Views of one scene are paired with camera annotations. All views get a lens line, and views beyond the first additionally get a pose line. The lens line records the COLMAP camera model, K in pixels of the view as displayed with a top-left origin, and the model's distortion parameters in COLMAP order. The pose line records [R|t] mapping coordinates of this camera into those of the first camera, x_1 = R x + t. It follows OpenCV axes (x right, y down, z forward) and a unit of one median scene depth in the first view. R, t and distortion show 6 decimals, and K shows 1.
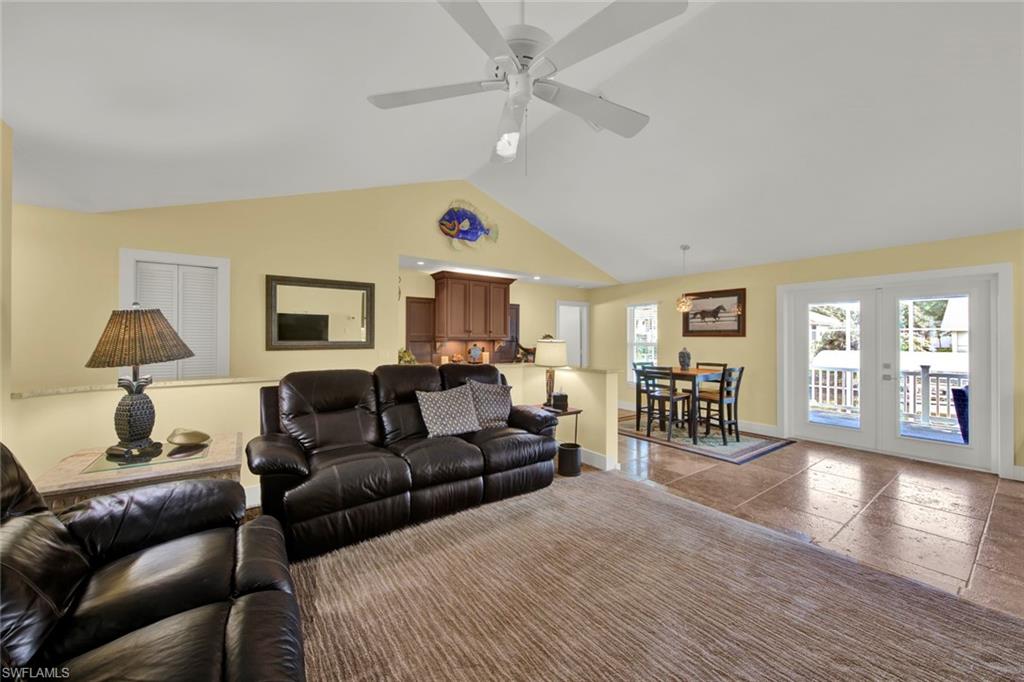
lens RADIAL K [[392.2, 0, 512.0], [0, 392.2, 341.0], [0, 0, 1]] dist [-0.000017, -0.000339]
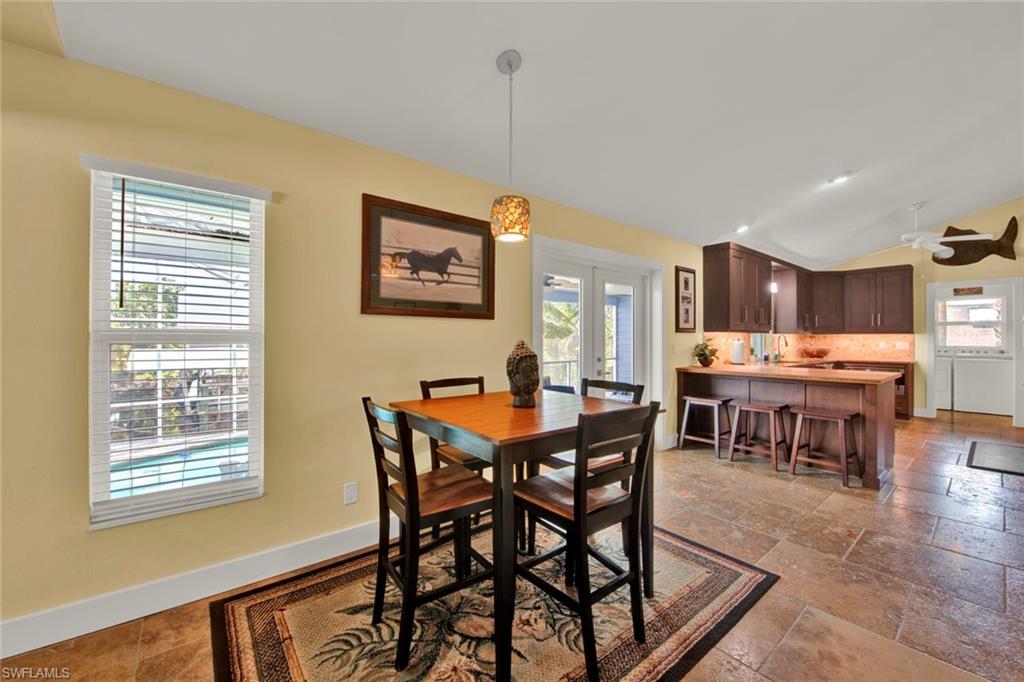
lens RADIAL K [[399.1, 0, 514.3], [0, 399.1, 336.8], [0, 0, 1]] dist [-0.001949, -0.005088]
pose [[-0.054293, 0.003443, 0.998519, 0.077519], [0.004124, 0.999986, -0.003224, 0.013068], [-0.998517, 0.003943, -0.054306, 0.998981]]
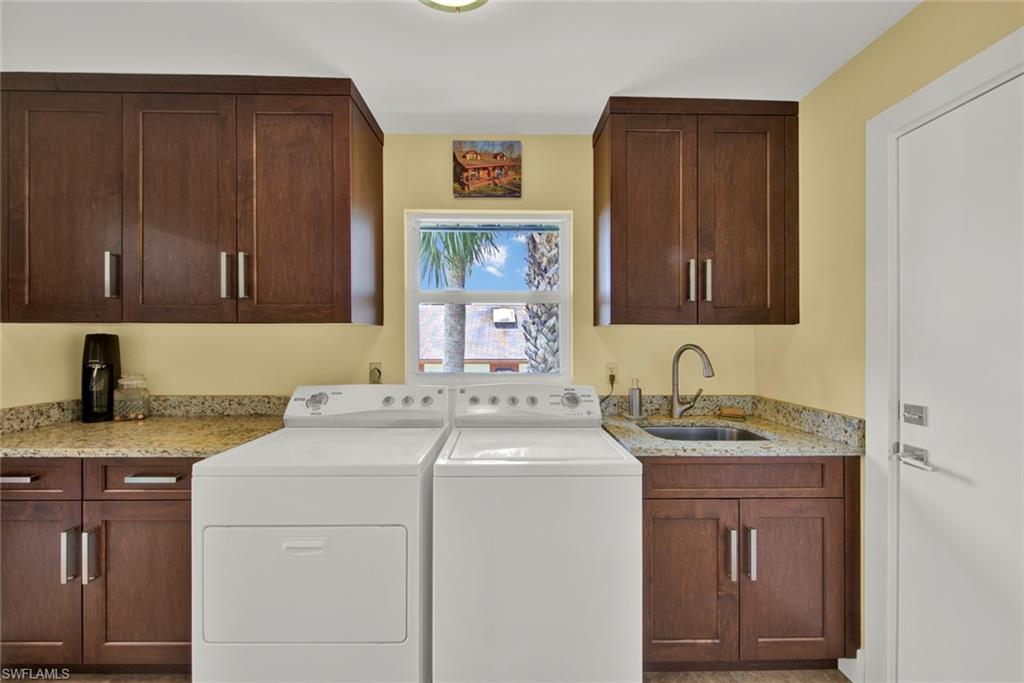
lens RADIAL K [[392.2, 0, 512.0], [0, 392.2, 341.5], [0, 0, 1]] dist [-0.000017, -0.000339]
pose [[-0.817662, -0.004171, 0.575683, 1.035548], [0.003794, 0.999913, 0.012633, 0.010345], [-0.575686, 0.012513, -0.817575, -0.241176]]
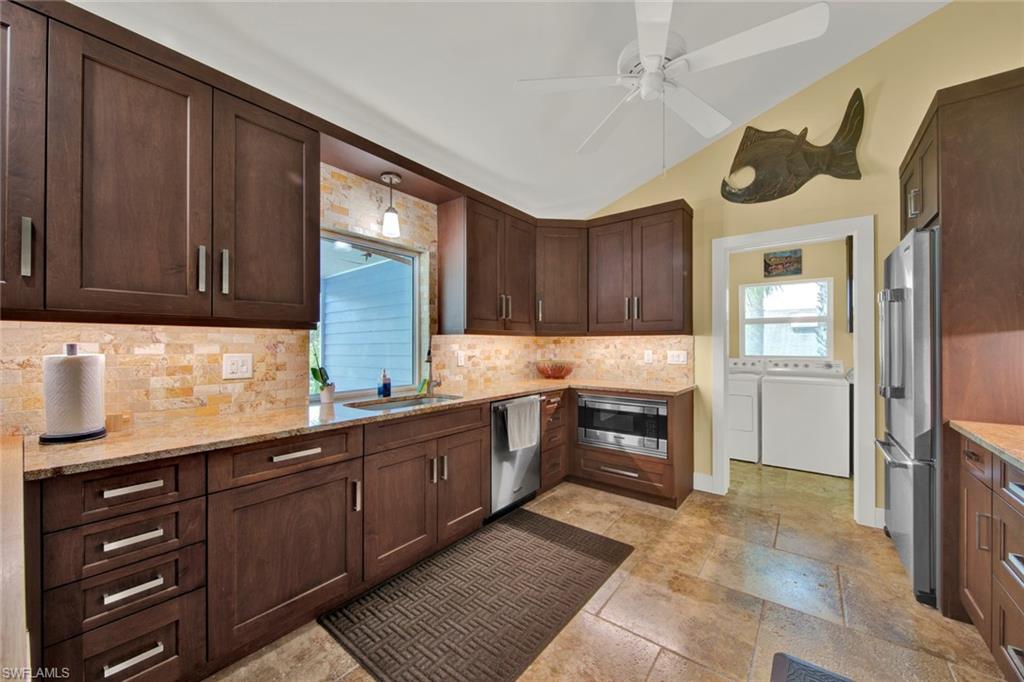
lens RADIAL K [[389.8, 0, 505.1], [0, 389.8, 342.5], [0, 0, 1]] dist [-0.000506, -0.000456]
pose [[-0.271329, 0.006034, 0.962468, 0.646877], [0.006085, 0.999971, -0.004554, 0.017908], [-0.962467, 0.004621, -0.271358, 0.242107]]
